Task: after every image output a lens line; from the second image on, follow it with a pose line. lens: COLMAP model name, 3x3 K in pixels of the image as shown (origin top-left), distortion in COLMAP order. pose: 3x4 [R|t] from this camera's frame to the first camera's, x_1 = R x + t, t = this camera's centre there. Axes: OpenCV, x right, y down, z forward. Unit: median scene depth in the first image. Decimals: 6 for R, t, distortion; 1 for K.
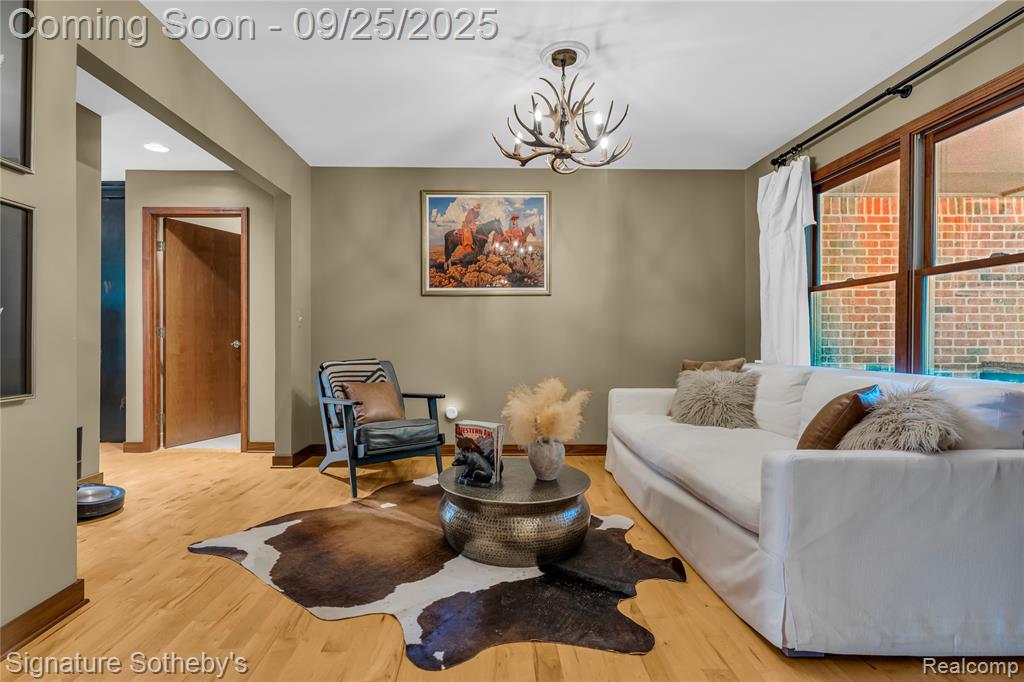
lens RADIAL K [[476.8, 0, 489.8], [0, 476.8, 340.0], [0, 0, 1]] dist [0.001489, 0.000421]
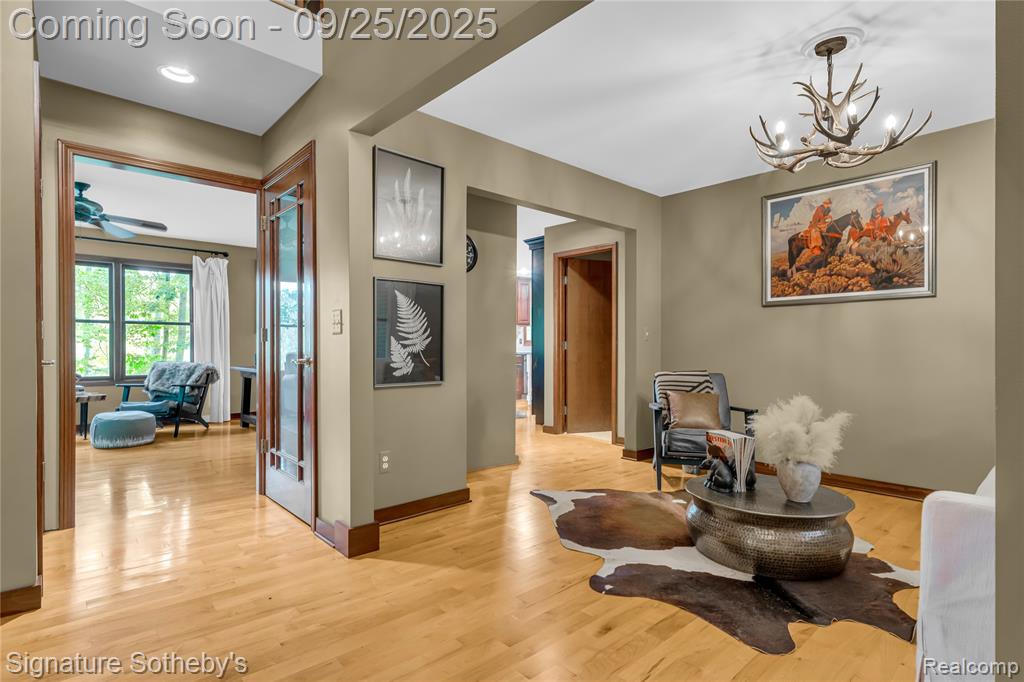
lens RADIAL K [[516.6, 0, 511.7], [0, 516.6, 351.8], [0, 0, 1]] dist [-0.001528, -0.000122]
pose [[0.666269, 0.005786, -0.745689, 0.357132], [-0.002444, 0.999981, 0.005575, -0.008211], [0.745707, -0.001891, 0.666271, -0.083057]]
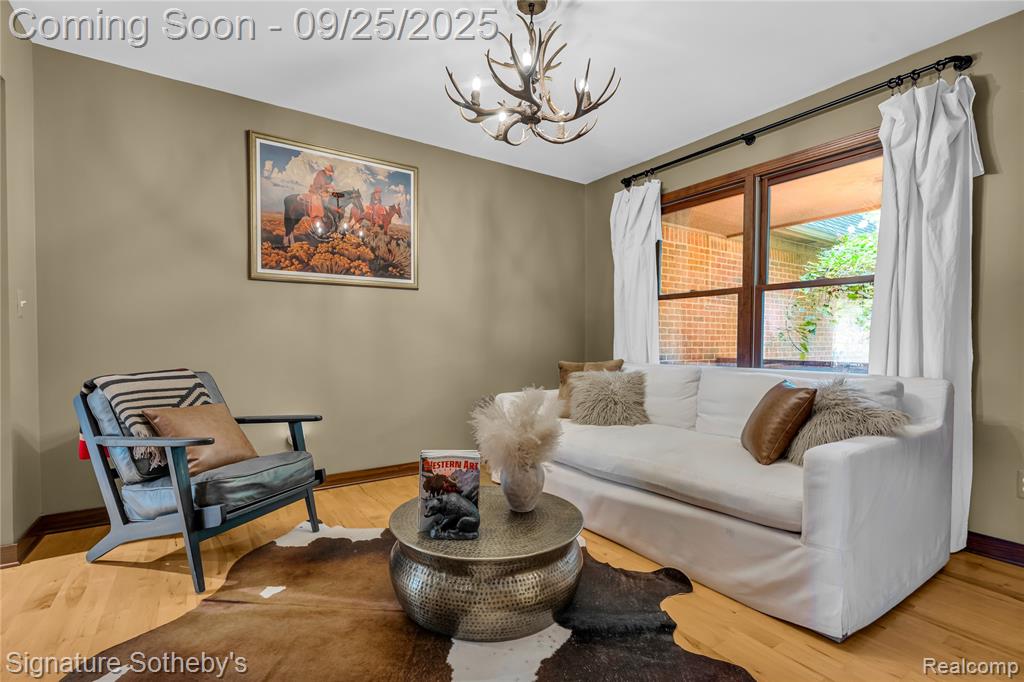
lens RADIAL K [[469.3, 0, 505.6], [0, 469.3, 350.9], [0, 0, 1]] dist [-0.003844, -0.000291]
pose [[0.841691, -0.008774, 0.539888, -0.241109], [-0.001917, 0.999813, 0.019237, 0.001119], [-0.539956, -0.017226, 0.841517, 0.239545]]
